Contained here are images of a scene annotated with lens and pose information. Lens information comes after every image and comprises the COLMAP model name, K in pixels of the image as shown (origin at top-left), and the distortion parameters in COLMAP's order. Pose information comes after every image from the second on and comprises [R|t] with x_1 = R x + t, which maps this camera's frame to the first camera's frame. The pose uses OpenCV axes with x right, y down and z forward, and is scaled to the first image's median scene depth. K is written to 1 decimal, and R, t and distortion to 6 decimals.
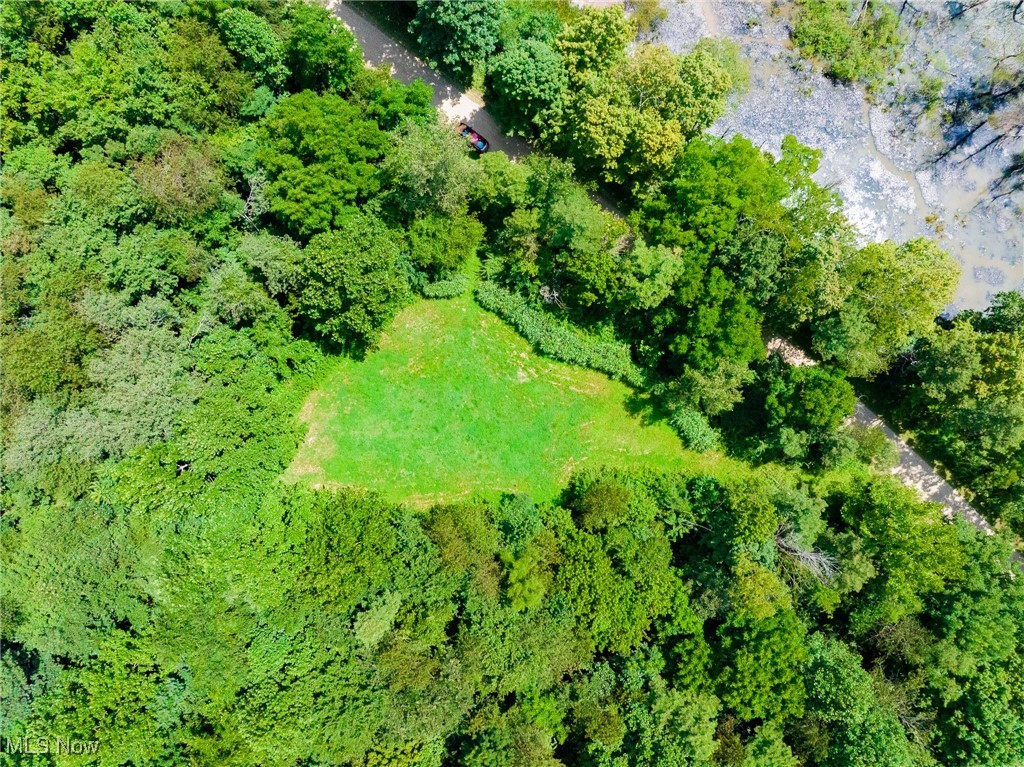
lens RADIAL K [[704.8, 0, 512.0], [0, 704.8, 383.5], [0, 0, 1]] dist [-0.038723, 0.002459]
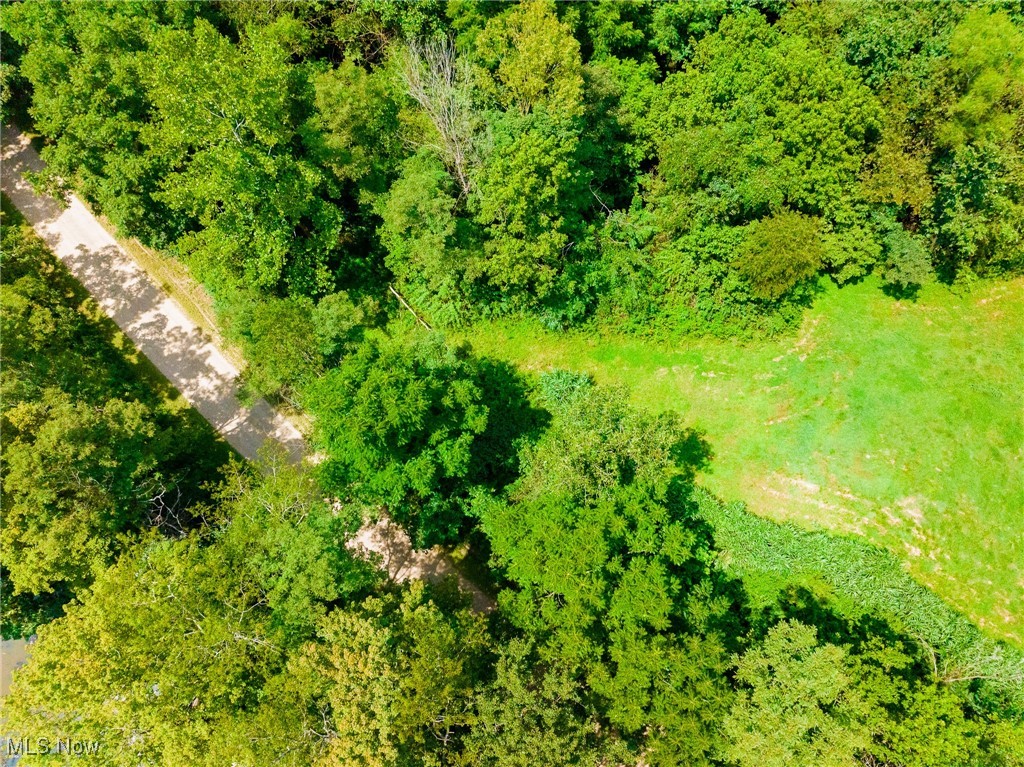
lens RADIAL K [[704.8, 0, 512.0], [0, 704.8, 383.5], [0, 0, 1]] dist [-0.038723, 0.002459]
pose [[-0.999901, -0.004913, 0.013209, 0.293755], [0.009228, -0.936619, 0.350229, -0.101819], [0.010651, 0.350316, 0.936571, 0.475202]]
